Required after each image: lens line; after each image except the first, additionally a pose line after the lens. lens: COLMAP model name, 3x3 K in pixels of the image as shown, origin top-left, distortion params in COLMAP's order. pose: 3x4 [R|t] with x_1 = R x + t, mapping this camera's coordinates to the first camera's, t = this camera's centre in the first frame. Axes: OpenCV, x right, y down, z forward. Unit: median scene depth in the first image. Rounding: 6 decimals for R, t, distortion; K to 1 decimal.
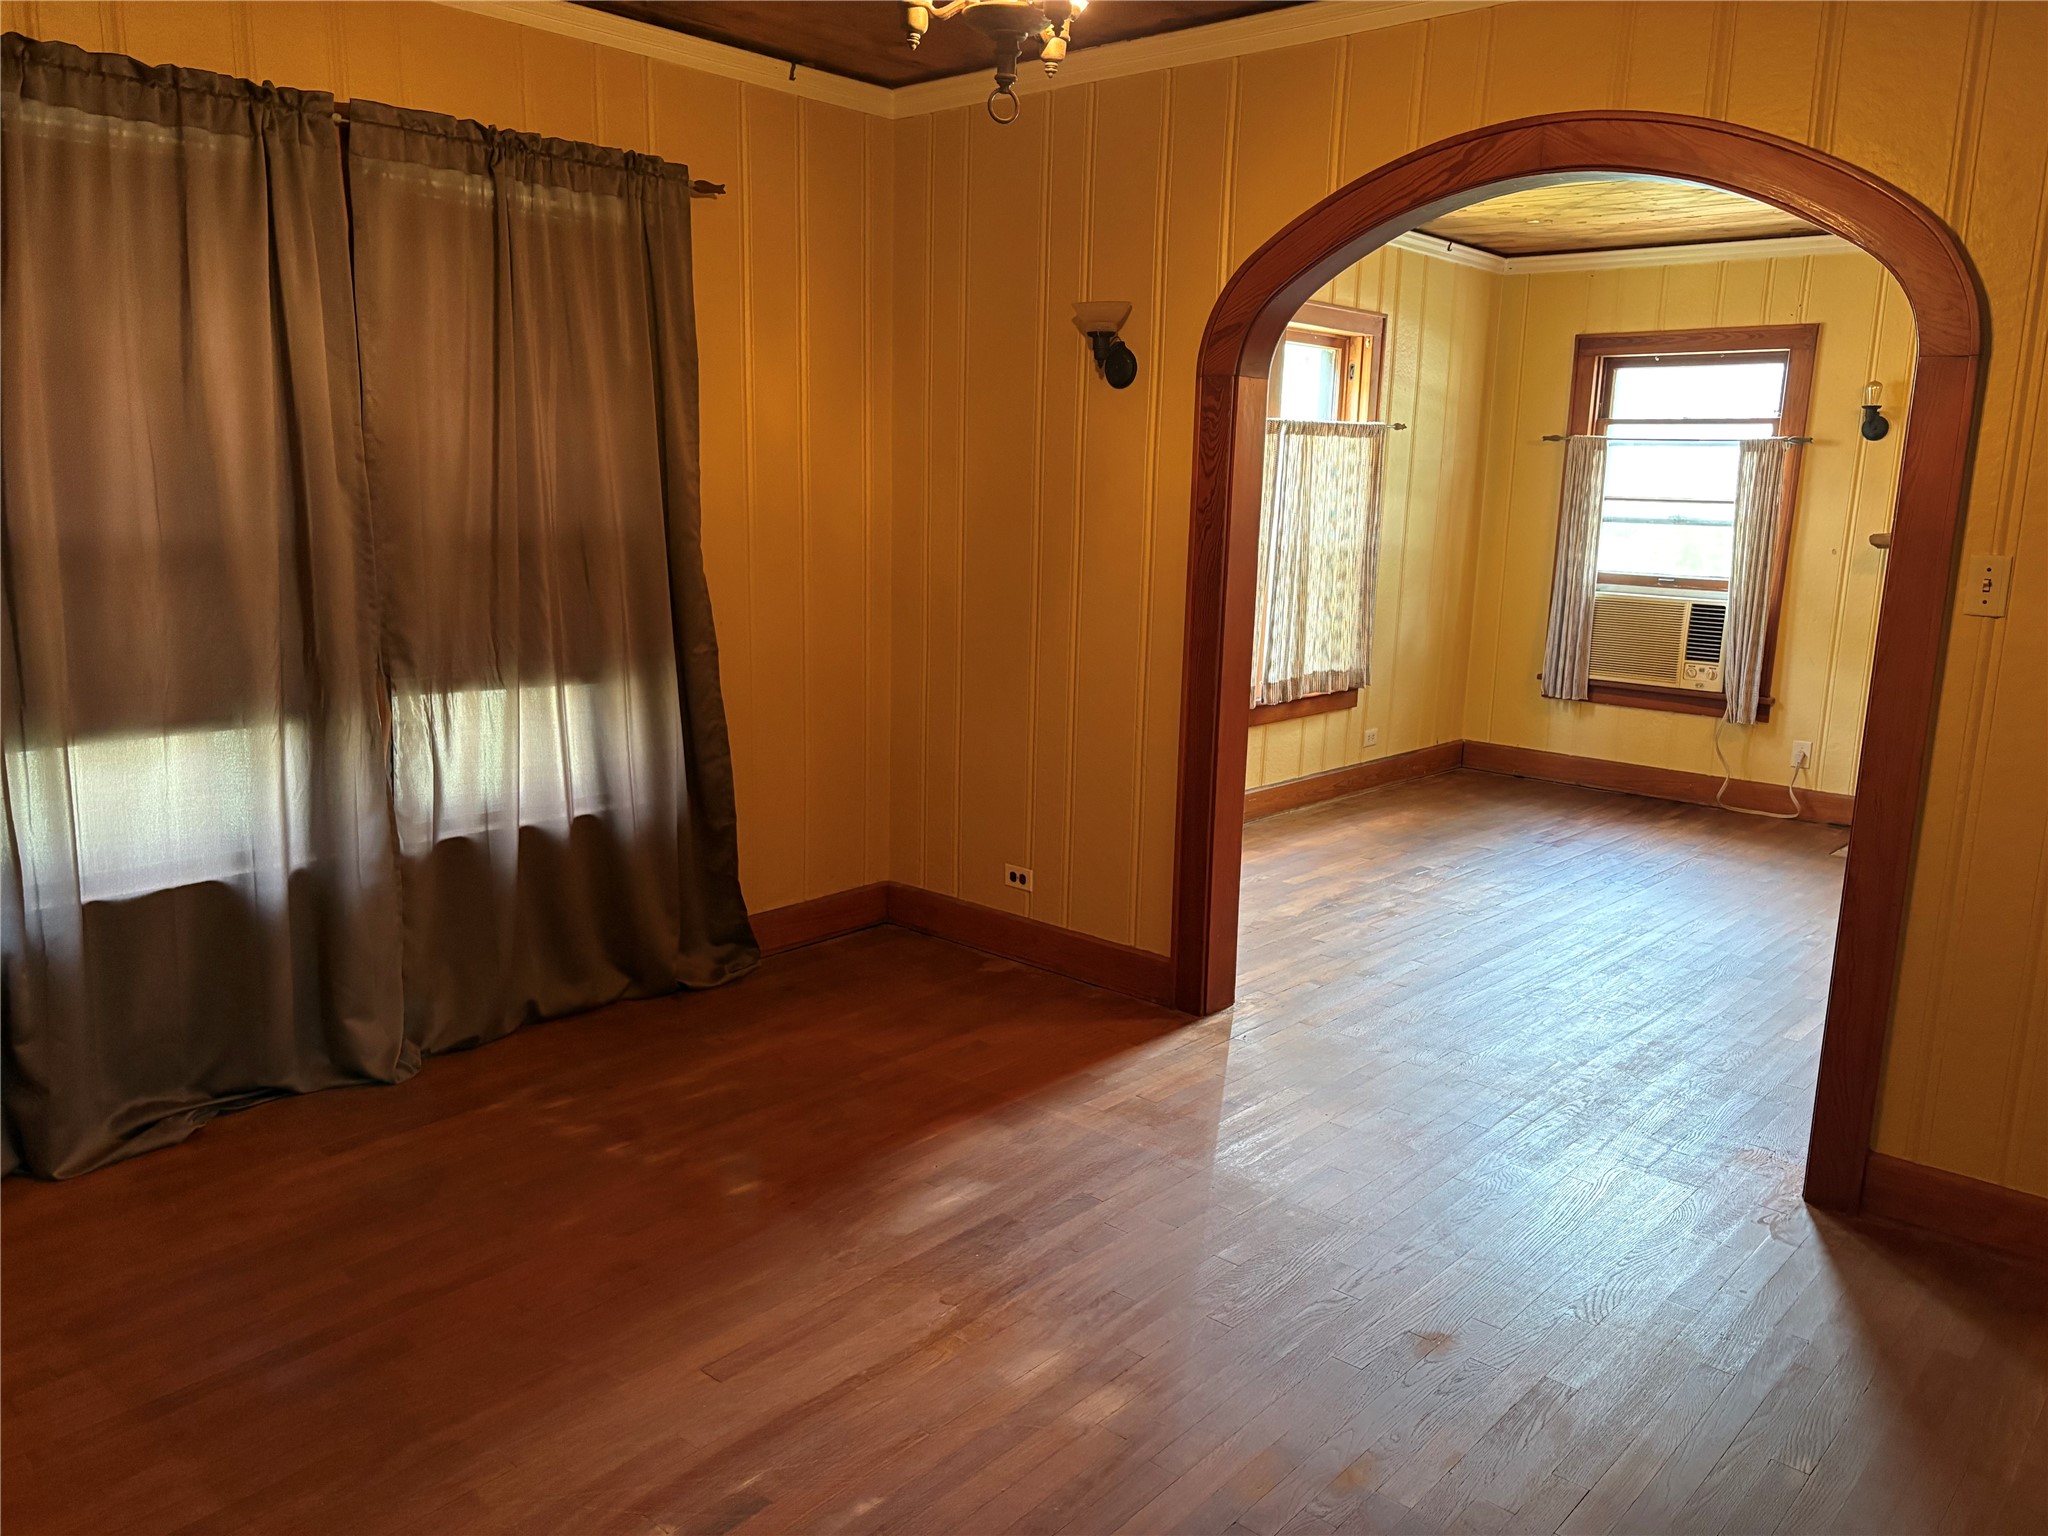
lens RADIAL K [[1558.9, 0, 1034.3], [0, 1558.9, 752.5], [0, 0, 1]] dist [0.051312, -0.050104]
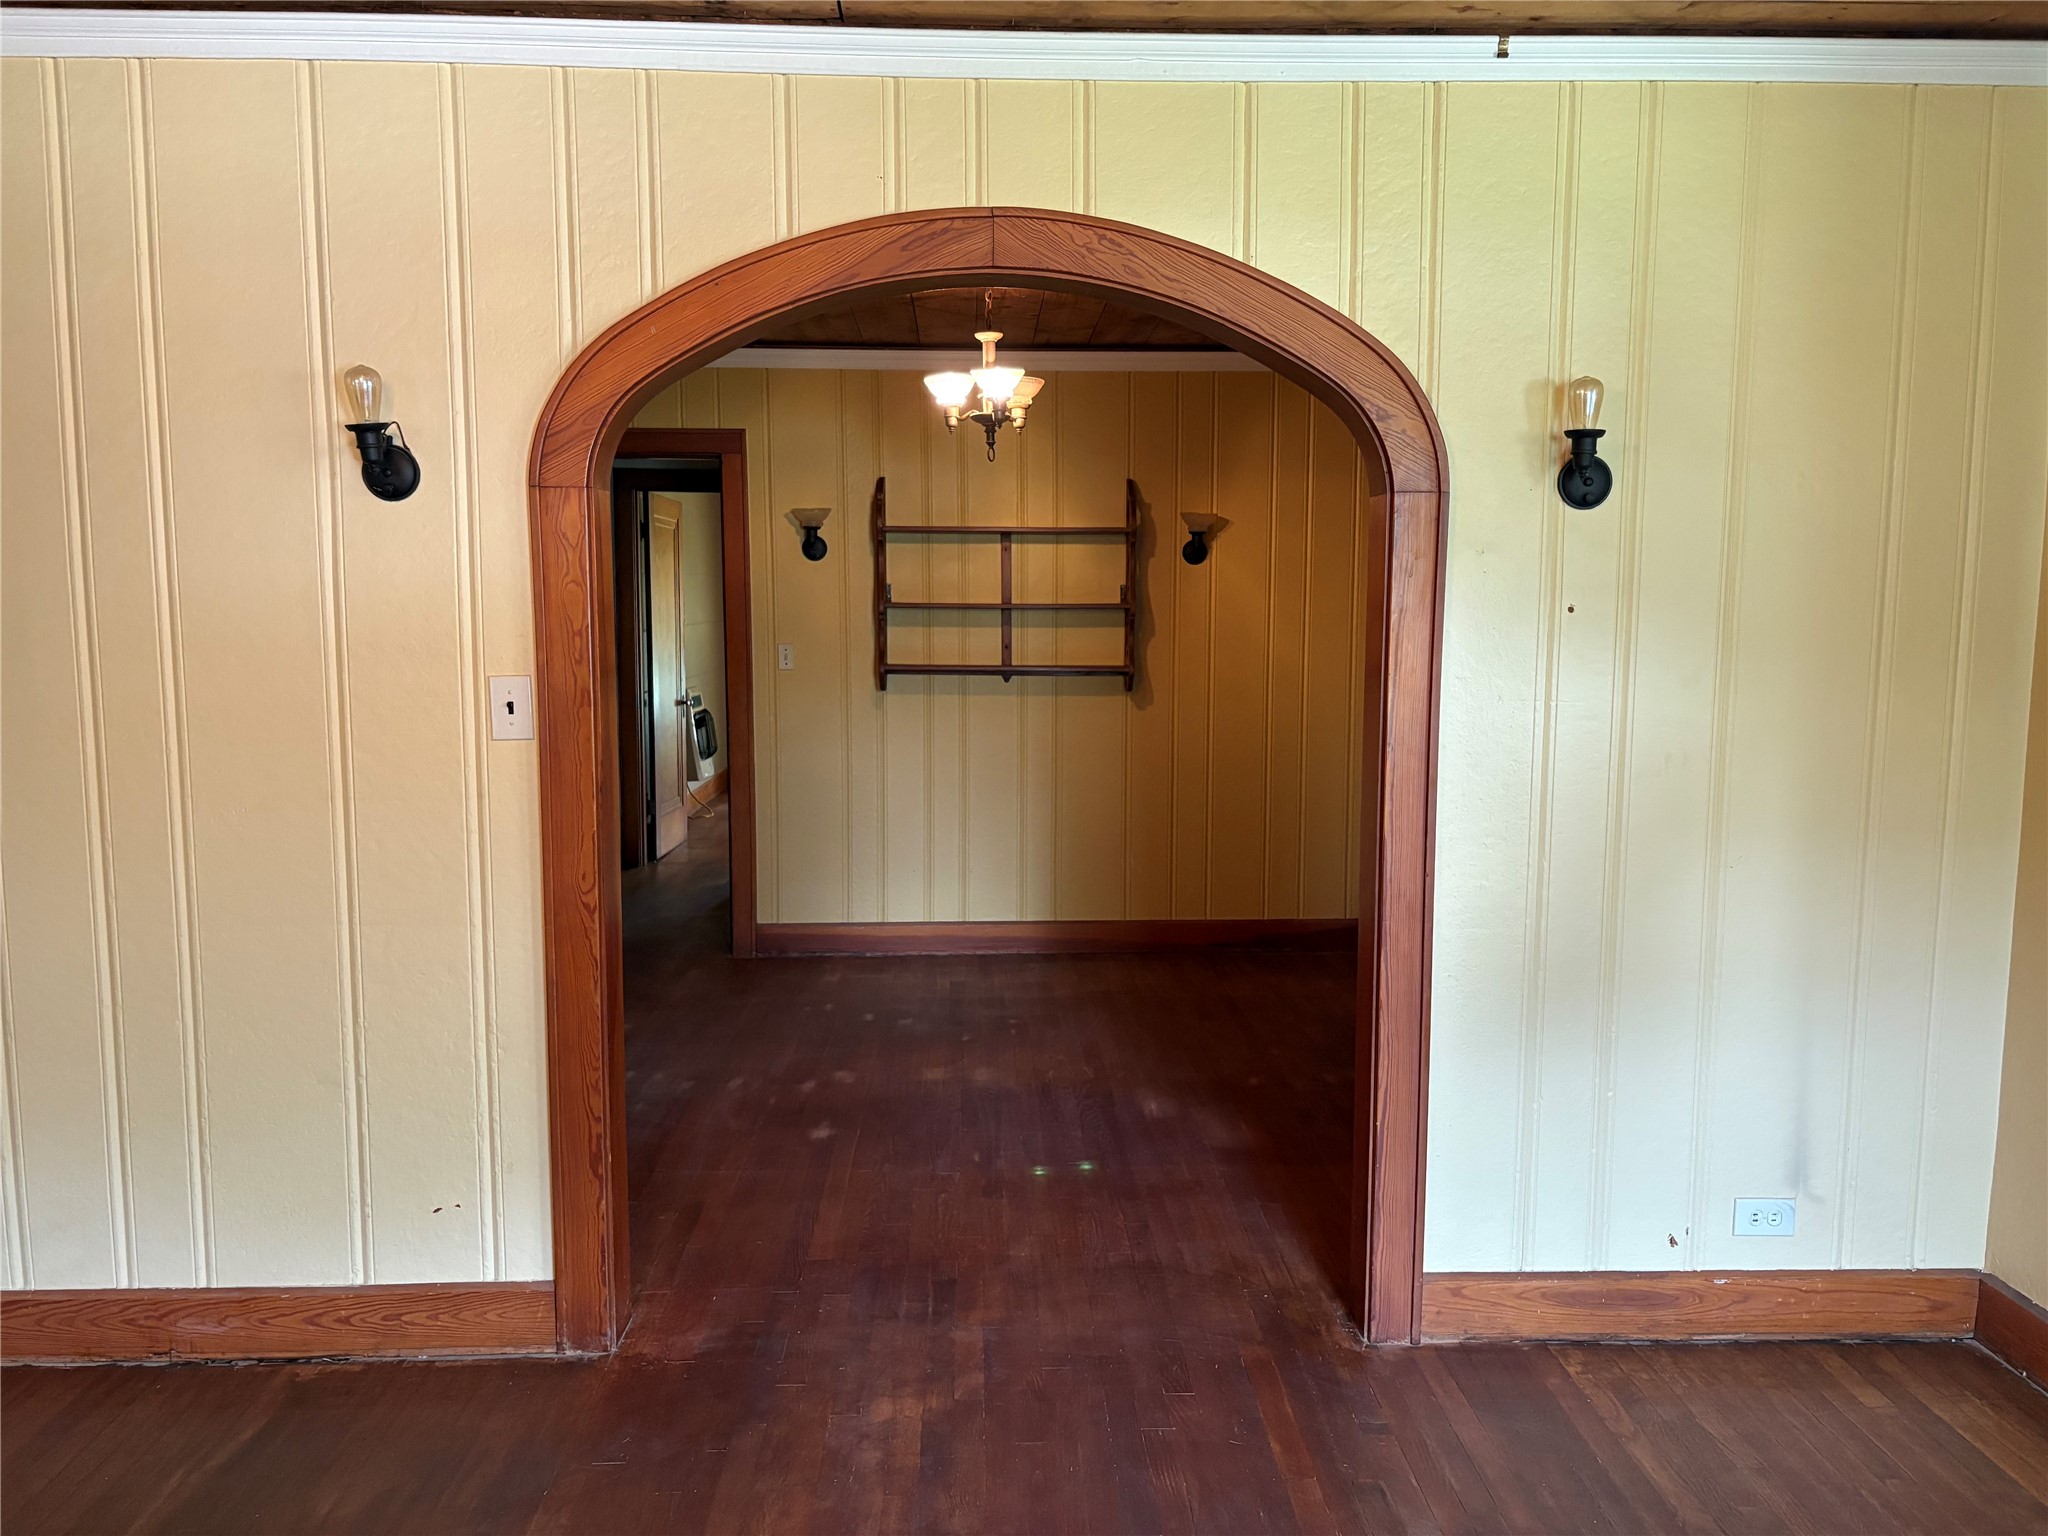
lens RADIAL K [[1558.9, 0, 1032.1], [0, 1558.9, 768.1], [0, 0, 1]] dist [0.051312, -0.050104]
pose [[-0.731615, 0.045820, -0.680177, 0.450224], [-0.142882, 0.965272, 0.218712, -0.144877], [0.666577, 0.257198, -0.699660, 0.830696]]
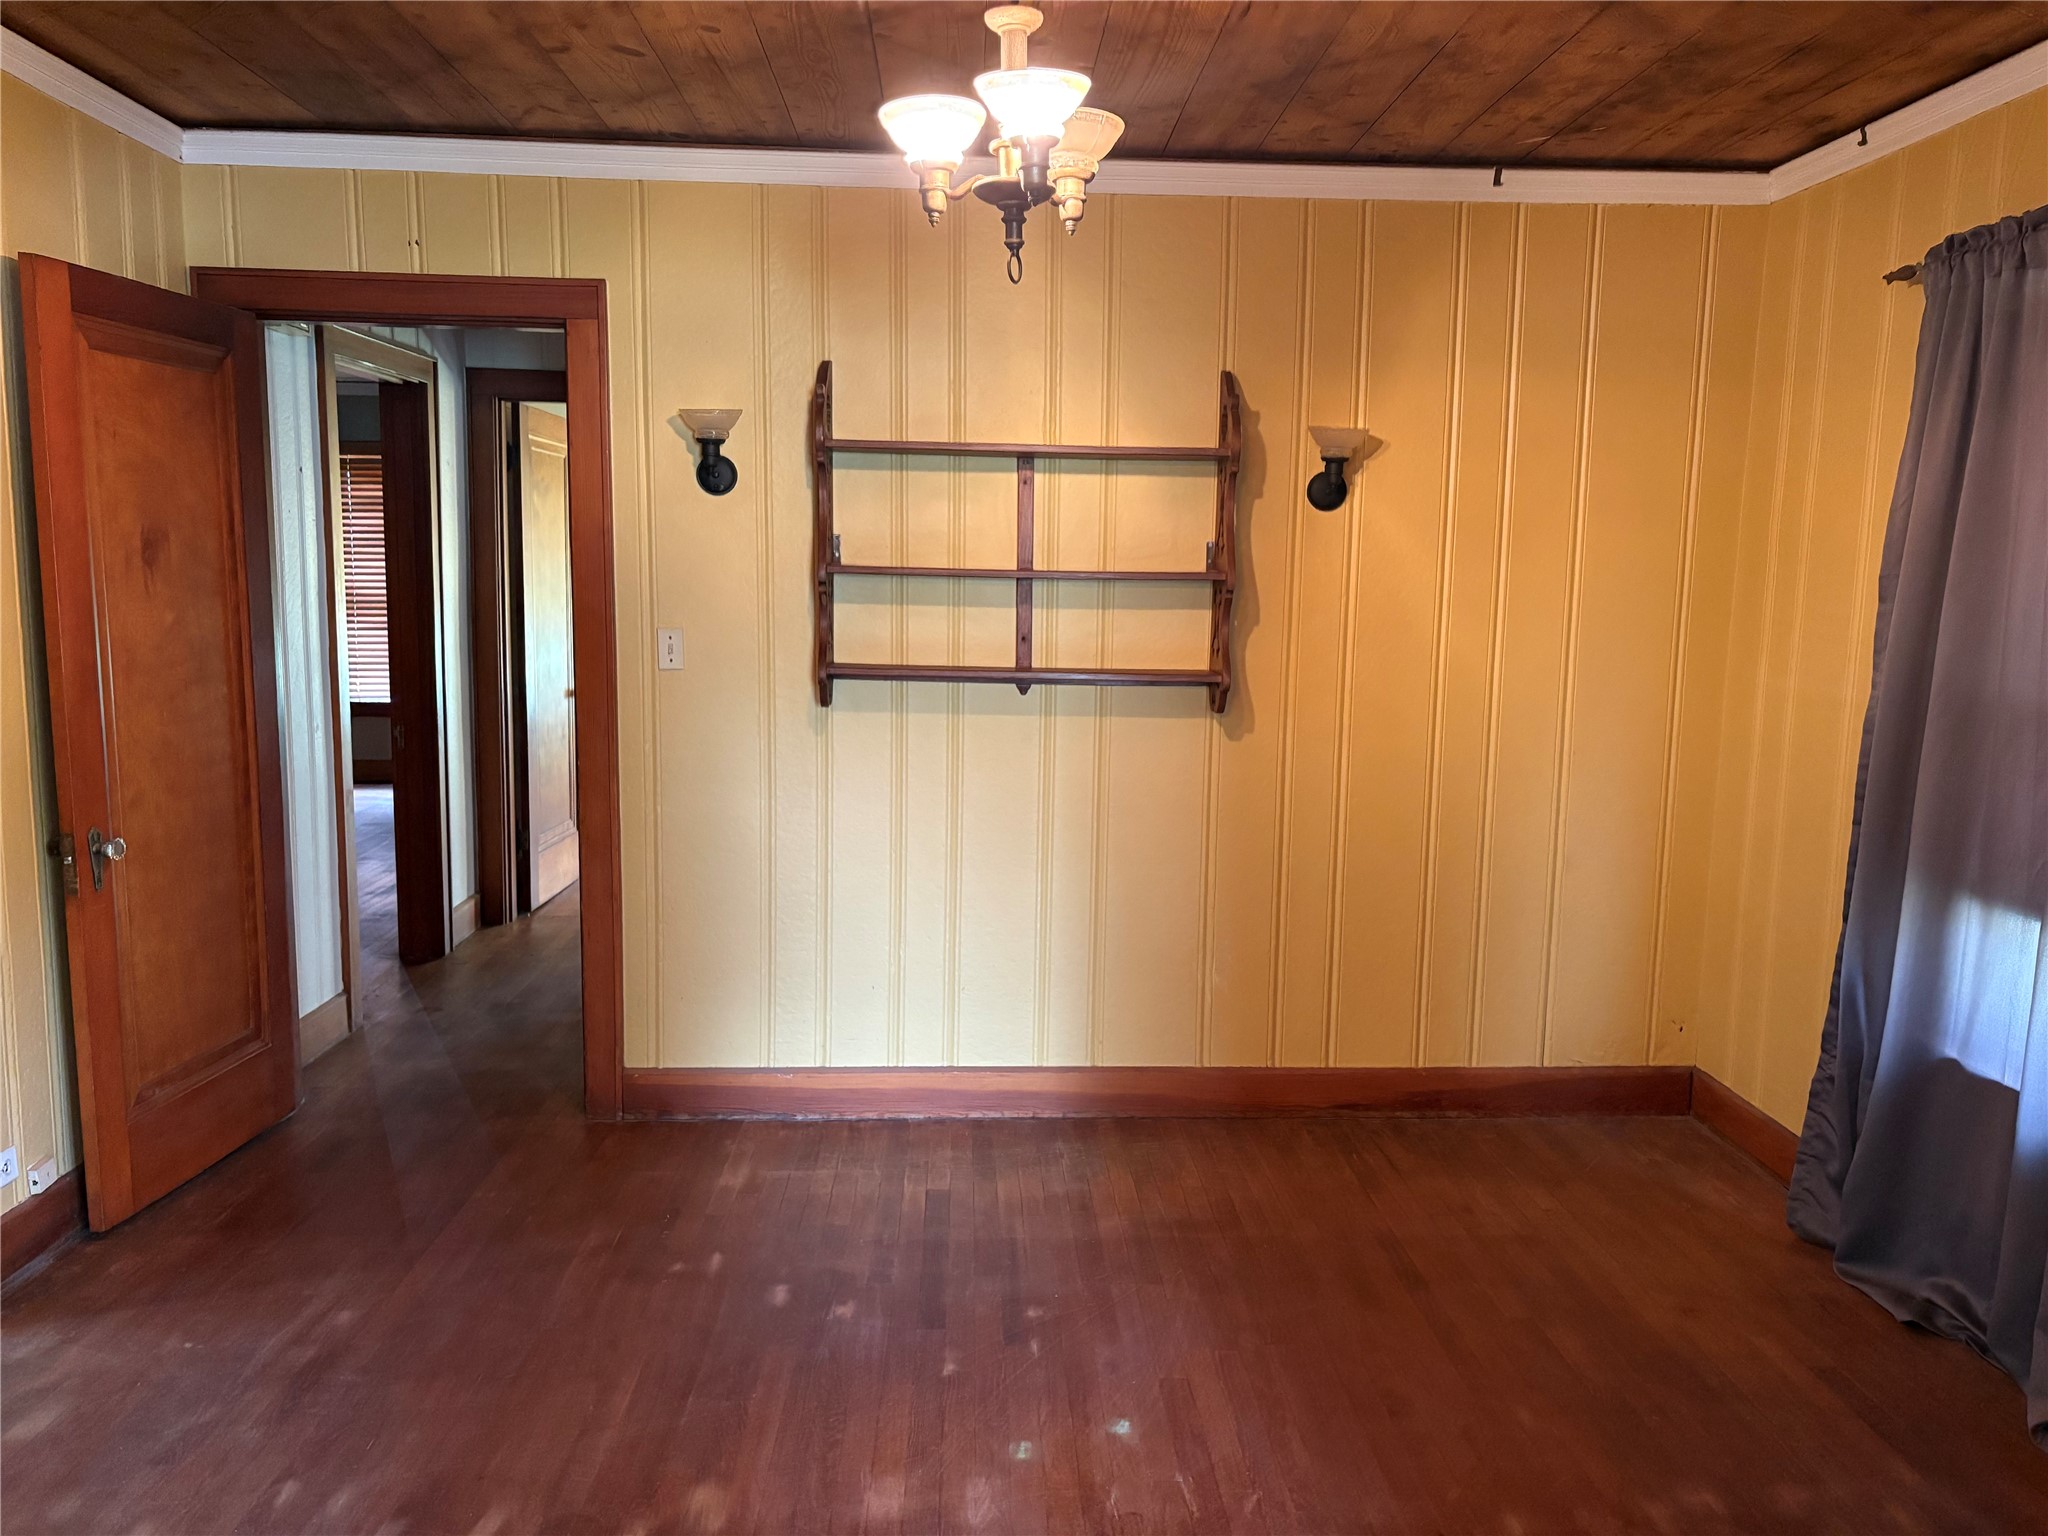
lens RADIAL K [[1558.9, 0, 1035.5], [0, 1558.9, 766.8], [0, 0, 1]] dist [0.051312, -0.050104]
pose [[-0.727374, 0.053332, -0.684166, 0.225383], [-0.157897, 0.957220, 0.242486, -0.105543], [0.667829, 0.284405, -0.687835, 0.570631]]
